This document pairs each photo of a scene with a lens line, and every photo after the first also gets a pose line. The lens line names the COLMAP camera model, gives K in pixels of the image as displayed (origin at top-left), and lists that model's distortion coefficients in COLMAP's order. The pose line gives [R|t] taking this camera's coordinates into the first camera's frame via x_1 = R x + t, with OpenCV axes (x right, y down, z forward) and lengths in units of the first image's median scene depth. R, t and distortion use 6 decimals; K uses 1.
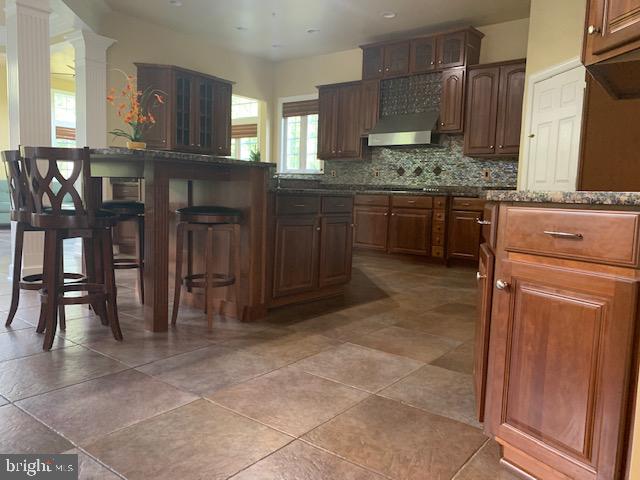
lens RADIAL K [[491.0, 0, 318.8], [0, 491.0, 238.9], [0, 0, 1]] dist [0.010843, 0.002633]
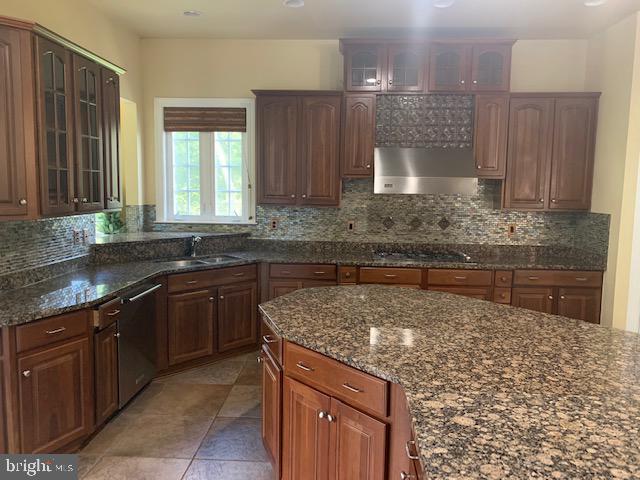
lens RADIAL K [[491.0, 0, 320.9], [0, 491.0, 241.6], [0, 0, 1]] dist [0.010843, 0.002633]
pose [[0.820900, -0.085827, 0.564585, -0.291784], [0.067026, 0.996289, 0.053999, -0.140399], [-0.567125, -0.006486, 0.823607, 0.414906]]
